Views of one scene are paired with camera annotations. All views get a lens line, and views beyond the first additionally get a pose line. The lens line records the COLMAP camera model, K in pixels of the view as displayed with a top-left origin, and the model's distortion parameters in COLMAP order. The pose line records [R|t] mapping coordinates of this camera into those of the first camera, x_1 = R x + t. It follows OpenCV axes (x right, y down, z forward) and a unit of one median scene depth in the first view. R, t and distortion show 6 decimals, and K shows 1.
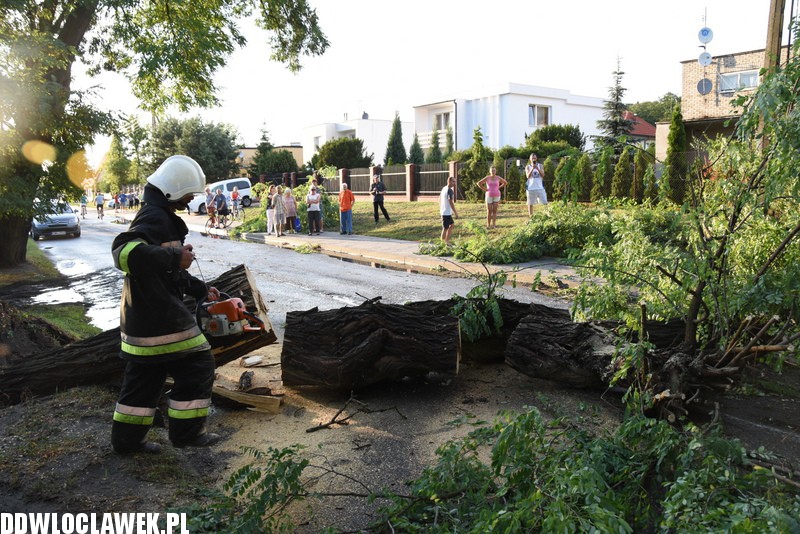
lens RADIAL K [[635.9, 0, 400.0], [0, 635.9, 267.0], [0, 0, 1]] dist [-0.156991, 0.125805]
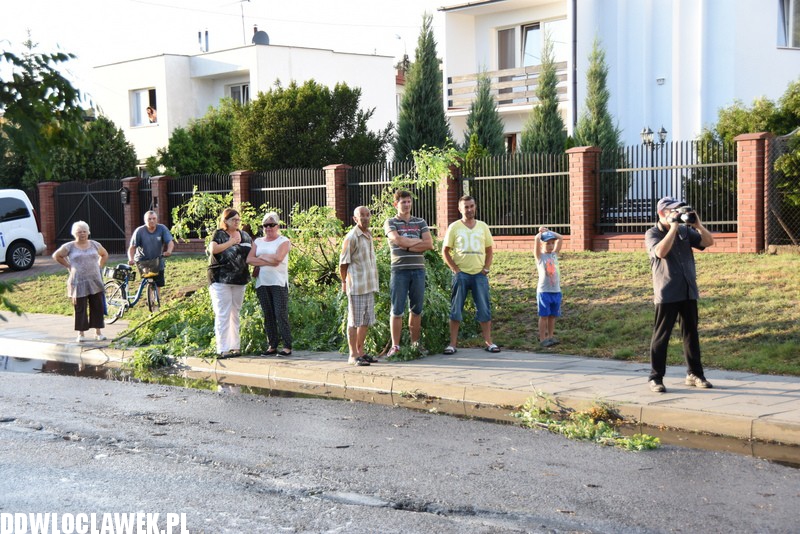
lens RADIAL K [[1384.1, 0, 400.0], [0, 1384.1, 267.0], [0, 0, 1]] dist [0.355585, 0.024090]
pose [[0.990031, -0.016504, 0.139877, -0.210592], [0.028806, 0.995846, -0.086383, -0.031319], [-0.137870, 0.089551, 0.986394, 0.254536]]
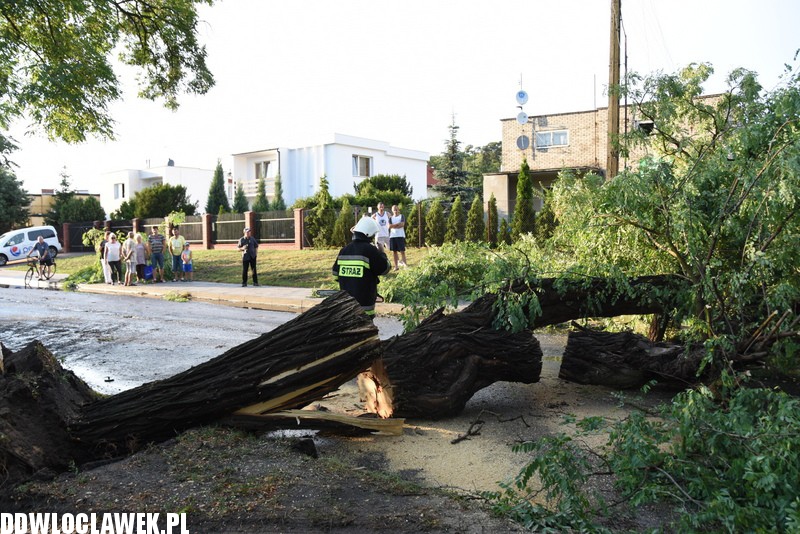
lens RADIAL K [[645.3, 0, 400.0], [0, 645.3, 267.0], [0, 0, 1]] dist [-0.152731, 0.121420]
pose [[0.945064, -0.014851, 0.326548, -0.093668], [0.041693, 0.996285, -0.075354, 0.007402], [-0.324215, 0.084829, 0.942172, 0.001922]]
